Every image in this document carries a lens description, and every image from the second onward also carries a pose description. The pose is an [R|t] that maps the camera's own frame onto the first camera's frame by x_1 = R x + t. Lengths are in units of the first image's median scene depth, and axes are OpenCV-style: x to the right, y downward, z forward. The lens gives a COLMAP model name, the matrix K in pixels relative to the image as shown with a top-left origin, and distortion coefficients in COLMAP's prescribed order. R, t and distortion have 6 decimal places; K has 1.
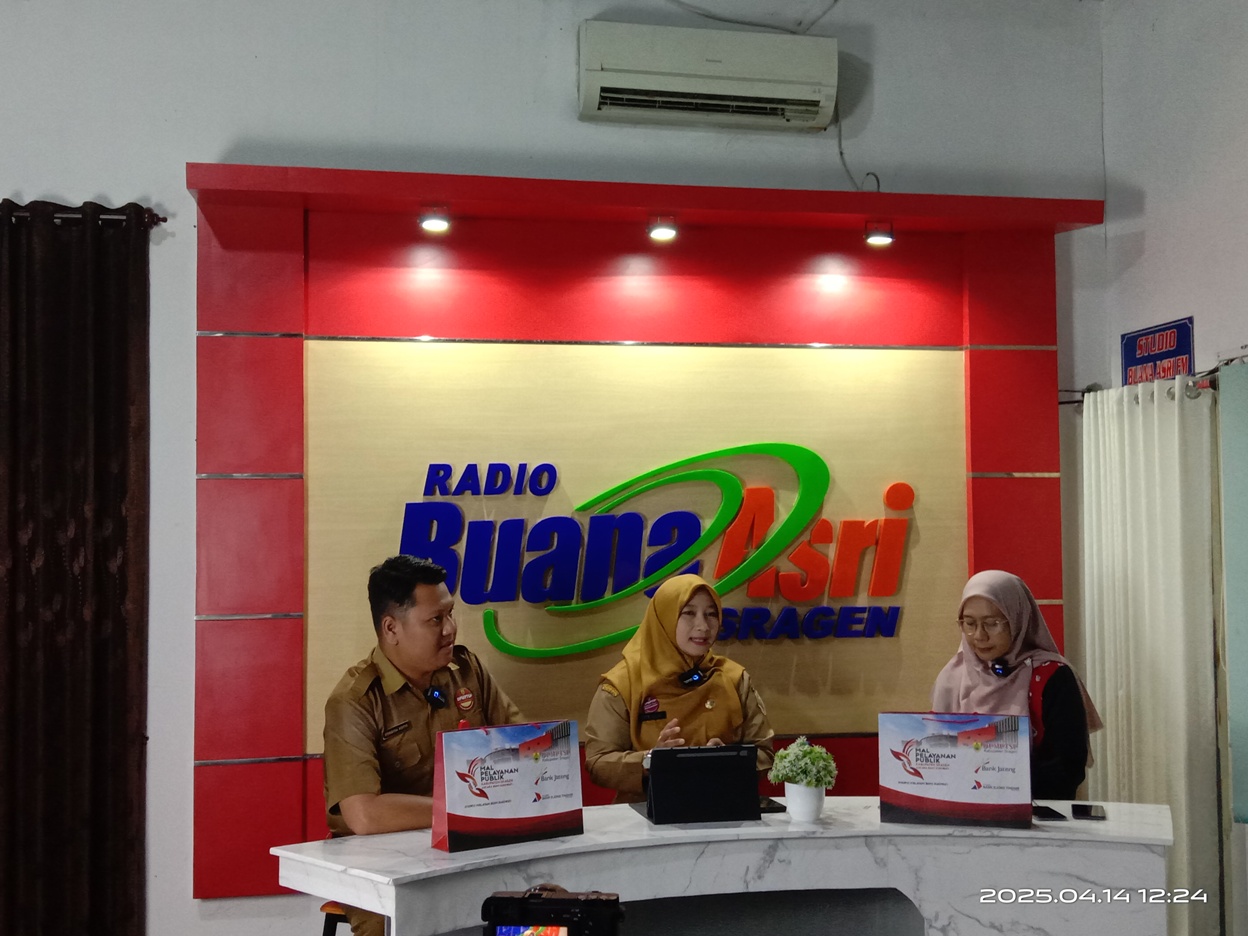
lens RADIAL K [[1411.5, 0, 666.8], [0, 1411.5, 475.3], [0, 0, 1]] dist [0.142102, -0.358168]
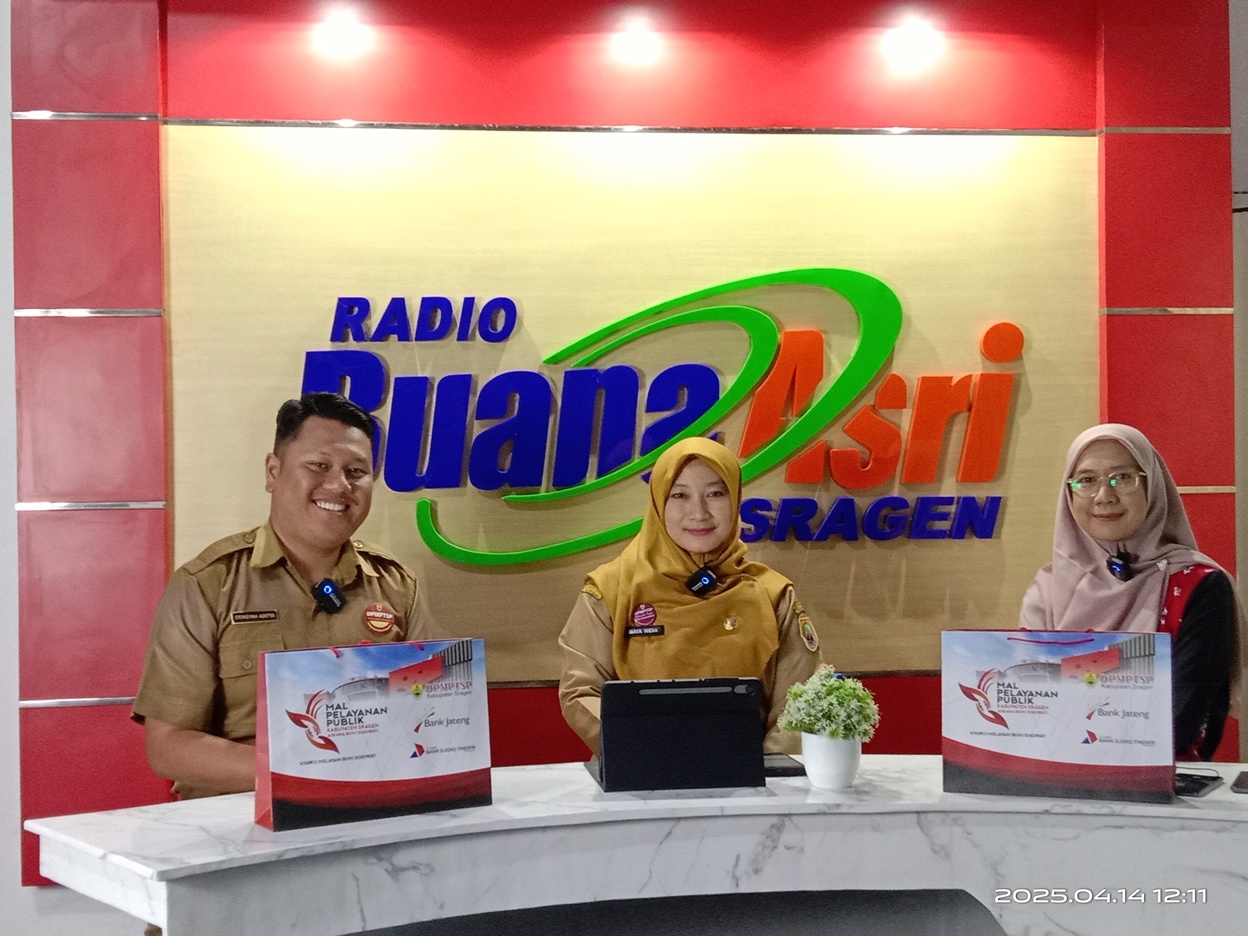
lens RADIAL K [[1619.9, 0, 674.2], [0, 1619.9, 473.3], [0, 0, 1]] dist [0.164741, -0.462002]
pose [[0.997642, -0.004564, -0.068476, 0.058712], [0.007697, 0.998932, 0.045560, 0.044407], [0.068195, -0.045979, 0.996612, 0.178091]]
